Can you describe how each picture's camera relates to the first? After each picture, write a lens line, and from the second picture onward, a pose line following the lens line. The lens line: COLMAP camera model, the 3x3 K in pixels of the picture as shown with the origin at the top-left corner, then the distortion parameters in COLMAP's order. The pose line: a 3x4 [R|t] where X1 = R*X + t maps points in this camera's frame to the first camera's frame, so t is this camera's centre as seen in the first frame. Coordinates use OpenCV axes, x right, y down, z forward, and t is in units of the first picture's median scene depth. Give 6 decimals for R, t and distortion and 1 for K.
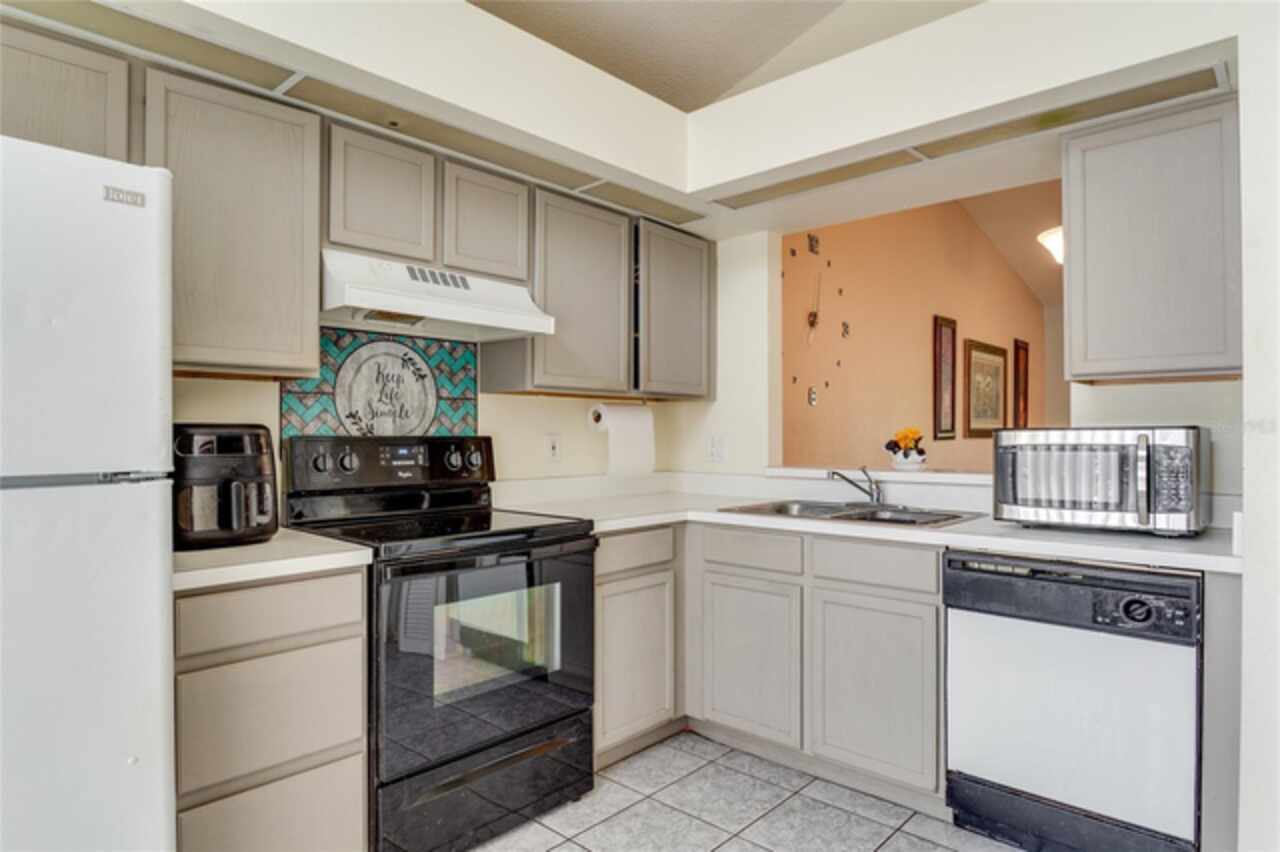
lens RADIAL K [[733.1, 0, 633.5], [0, 733.1, 429.2], [0, 0, 1]] dist [-0.008134, -0.001957]
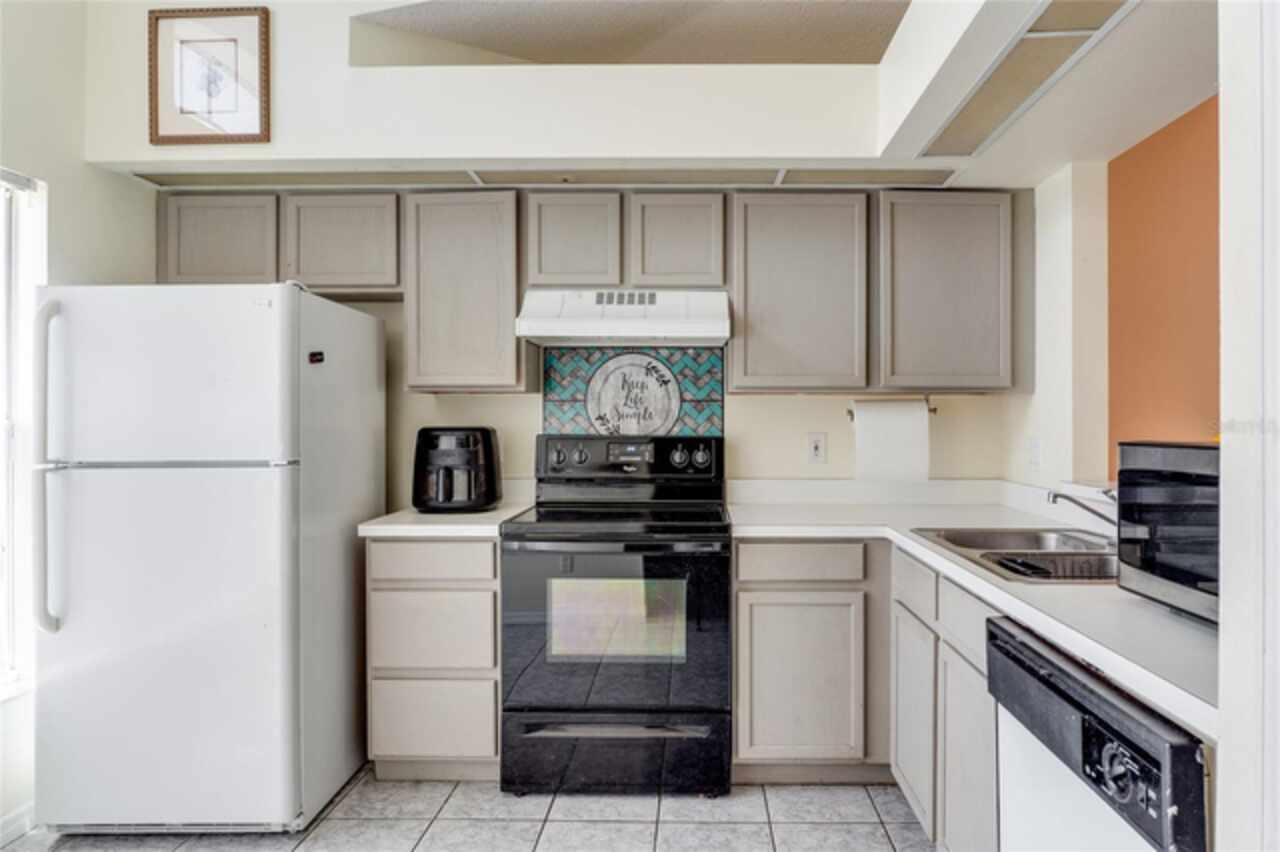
lens RADIAL K [[733.1, 0, 632.8], [0, 733.1, 422.4], [0, 0, 1]] dist [-0.008134, -0.001957]
pose [[0.675127, 0.001737, -0.737699, 0.523726], [0.003803, 0.999976, 0.005835, -0.017331], [0.737691, -0.006745, 0.675104, 0.209340]]
